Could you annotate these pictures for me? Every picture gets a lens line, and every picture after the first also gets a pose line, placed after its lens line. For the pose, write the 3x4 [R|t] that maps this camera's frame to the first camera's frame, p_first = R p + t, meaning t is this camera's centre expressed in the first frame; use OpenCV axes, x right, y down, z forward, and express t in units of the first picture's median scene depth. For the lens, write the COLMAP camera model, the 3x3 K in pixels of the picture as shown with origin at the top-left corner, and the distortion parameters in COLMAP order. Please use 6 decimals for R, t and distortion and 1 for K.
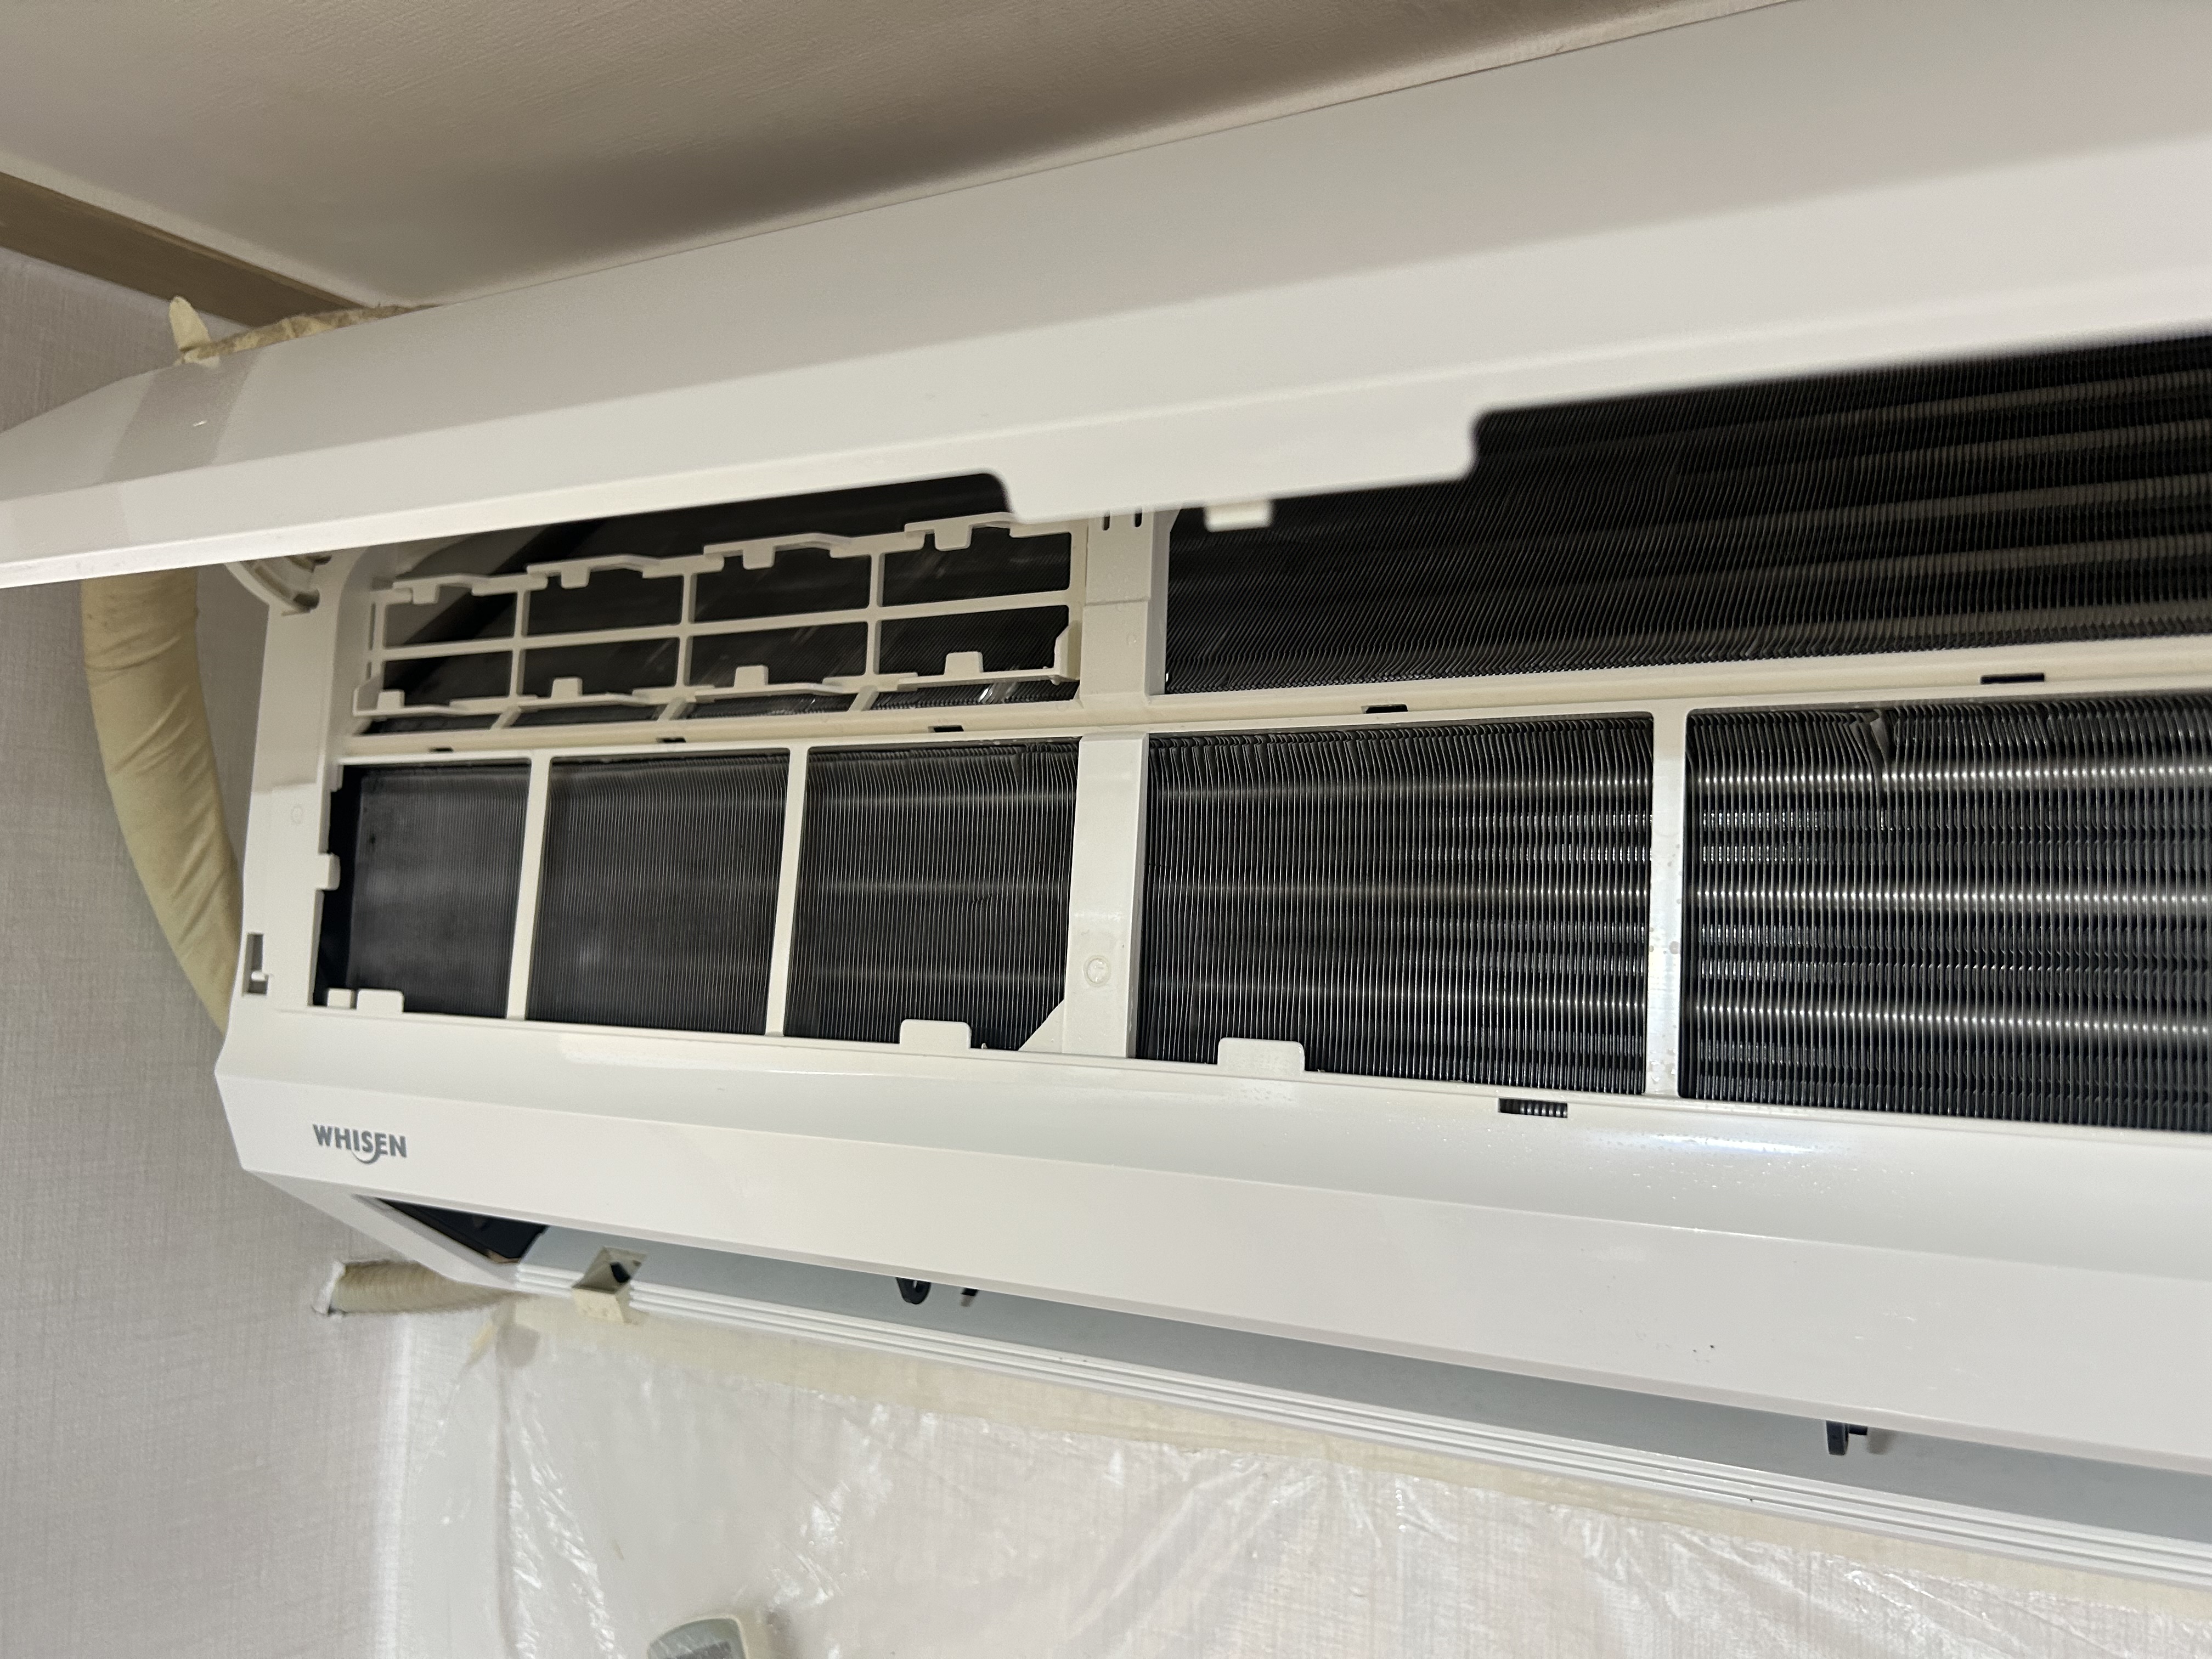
lens RADIAL K [[1711.3, 0, 1107.4], [0, 1711.3, 881.0], [0, 0, 1]] dist [0.026894, 0.002016]
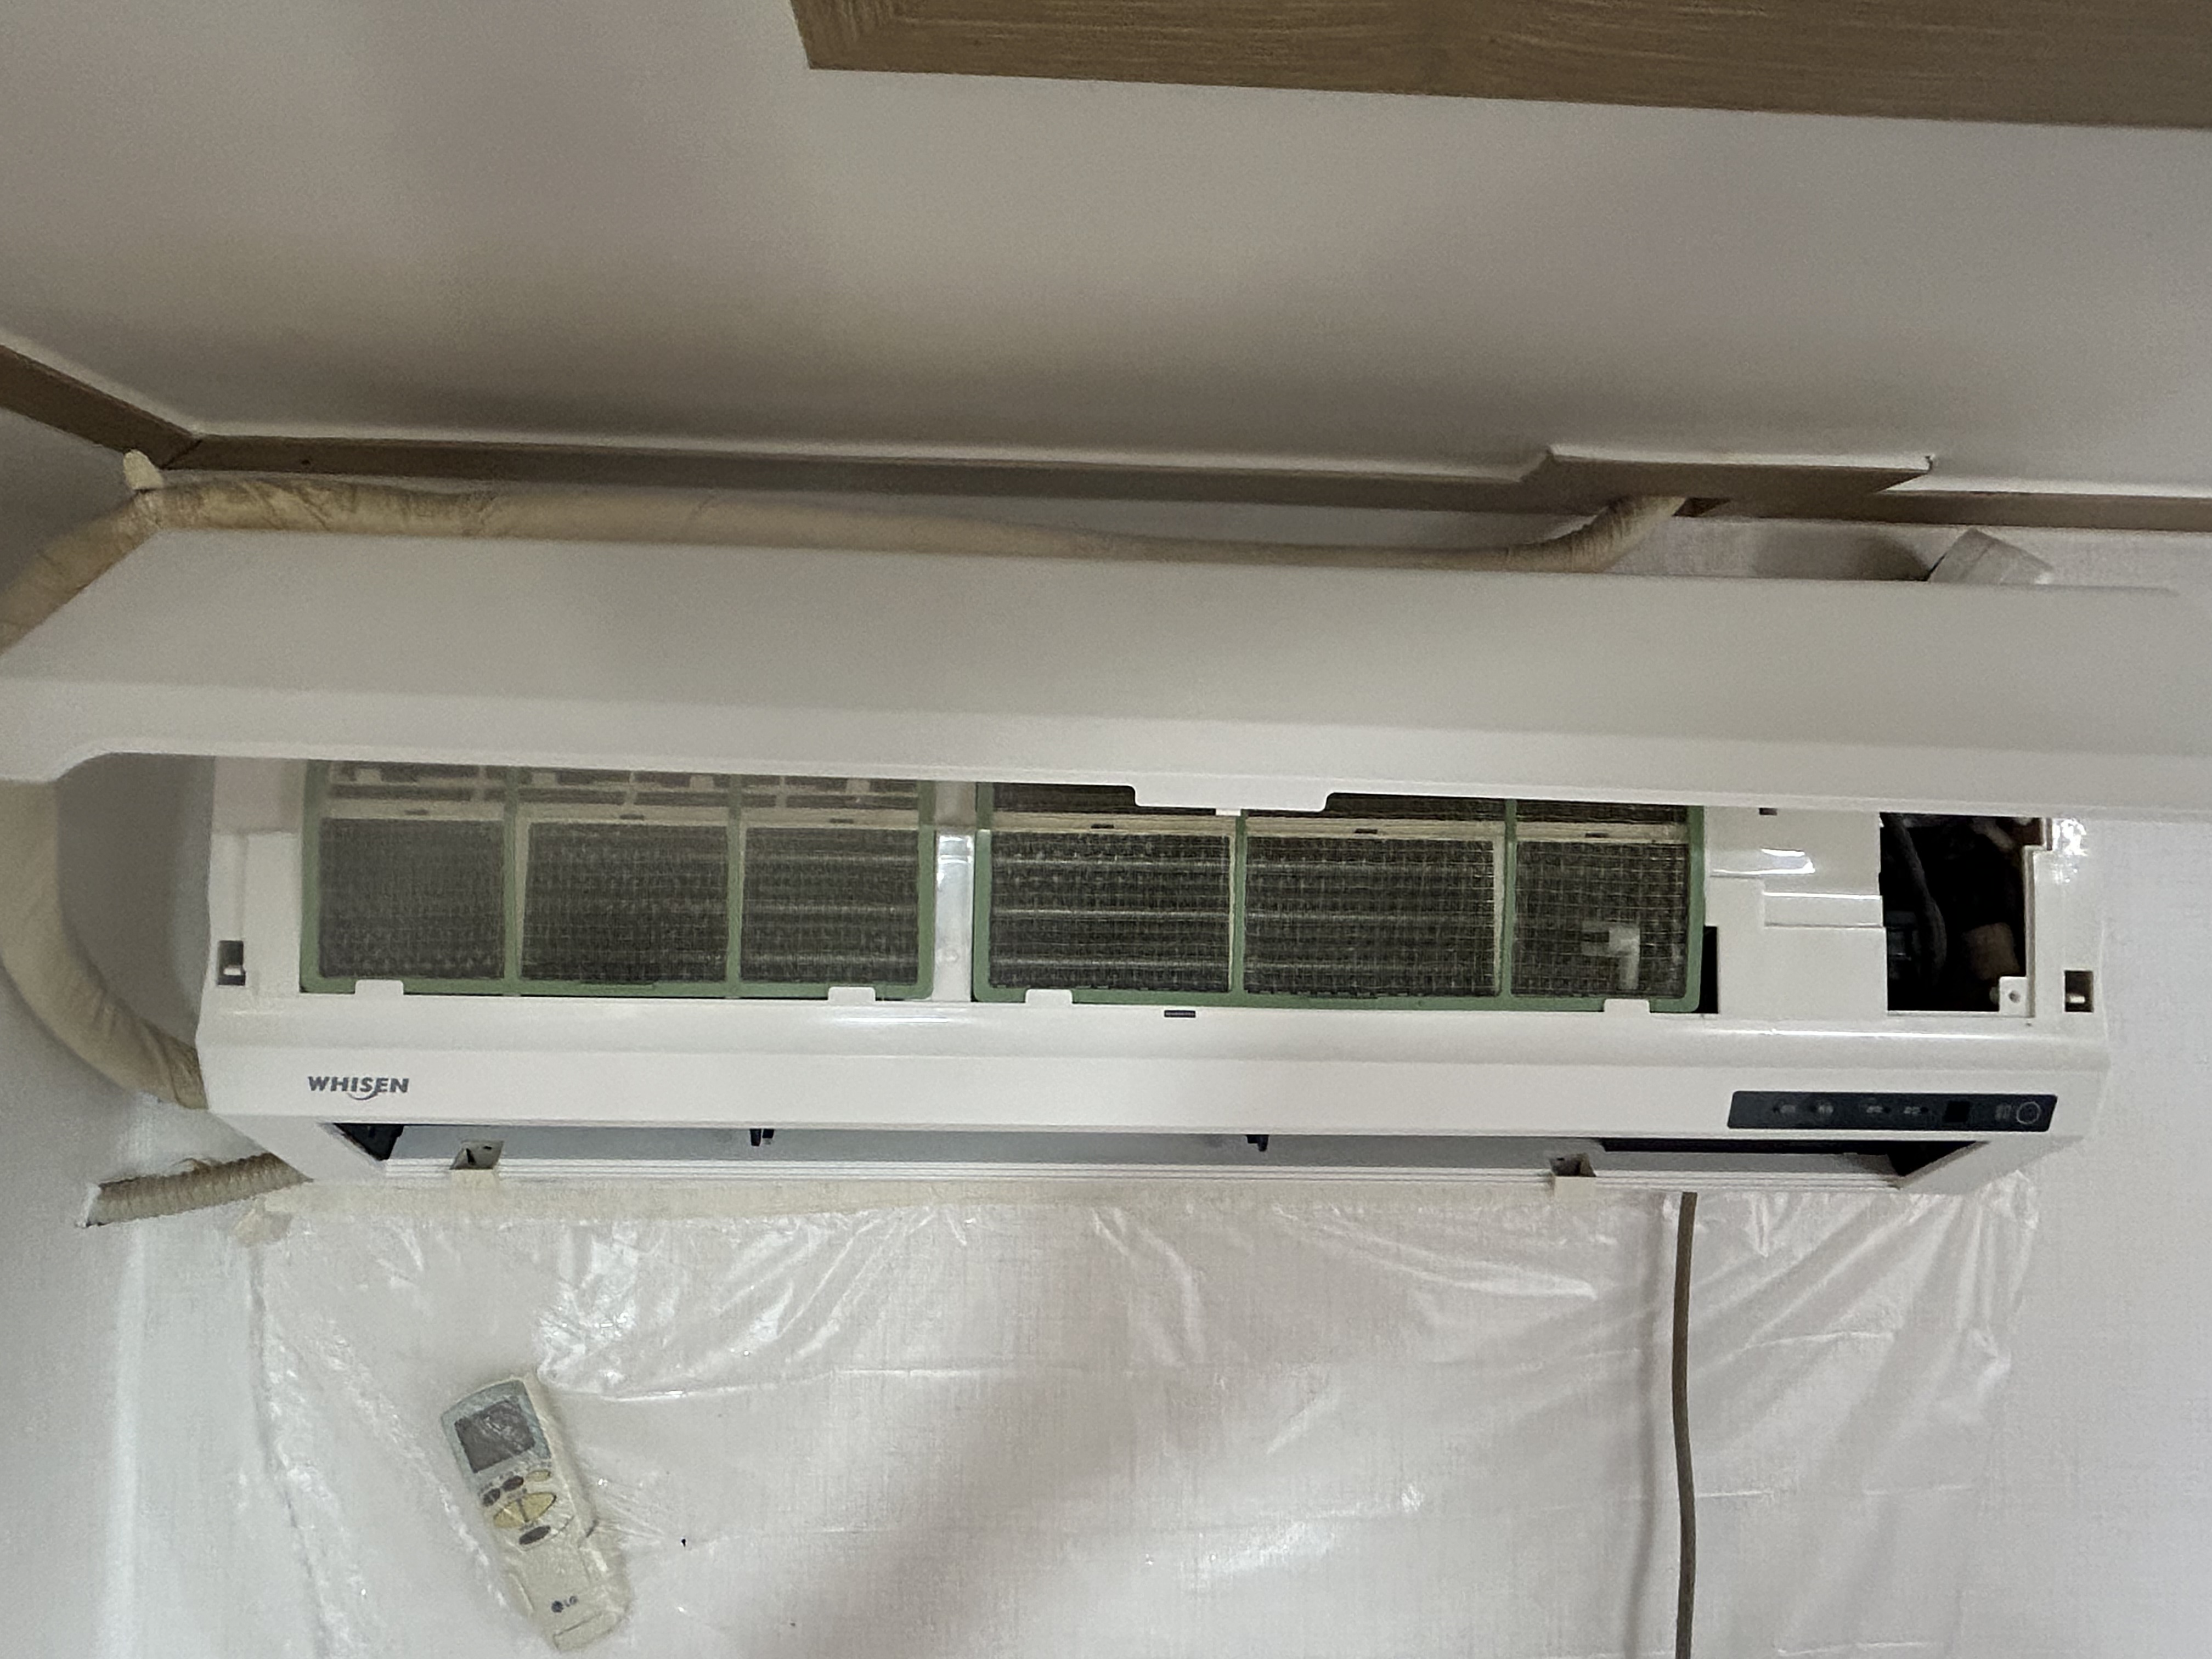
lens RADIAL K [[1321.5, 0, 1106.0], [0, 1321.5, 829.5], [0, 0, 1]] dist [0.004843, 0.001808]
pose [[0.847358, -0.005434, 0.530994, -0.485643], [-0.014532, 0.999336, 0.033418, -0.106373], [-0.530823, -0.036033, 0.846716, -0.255292]]
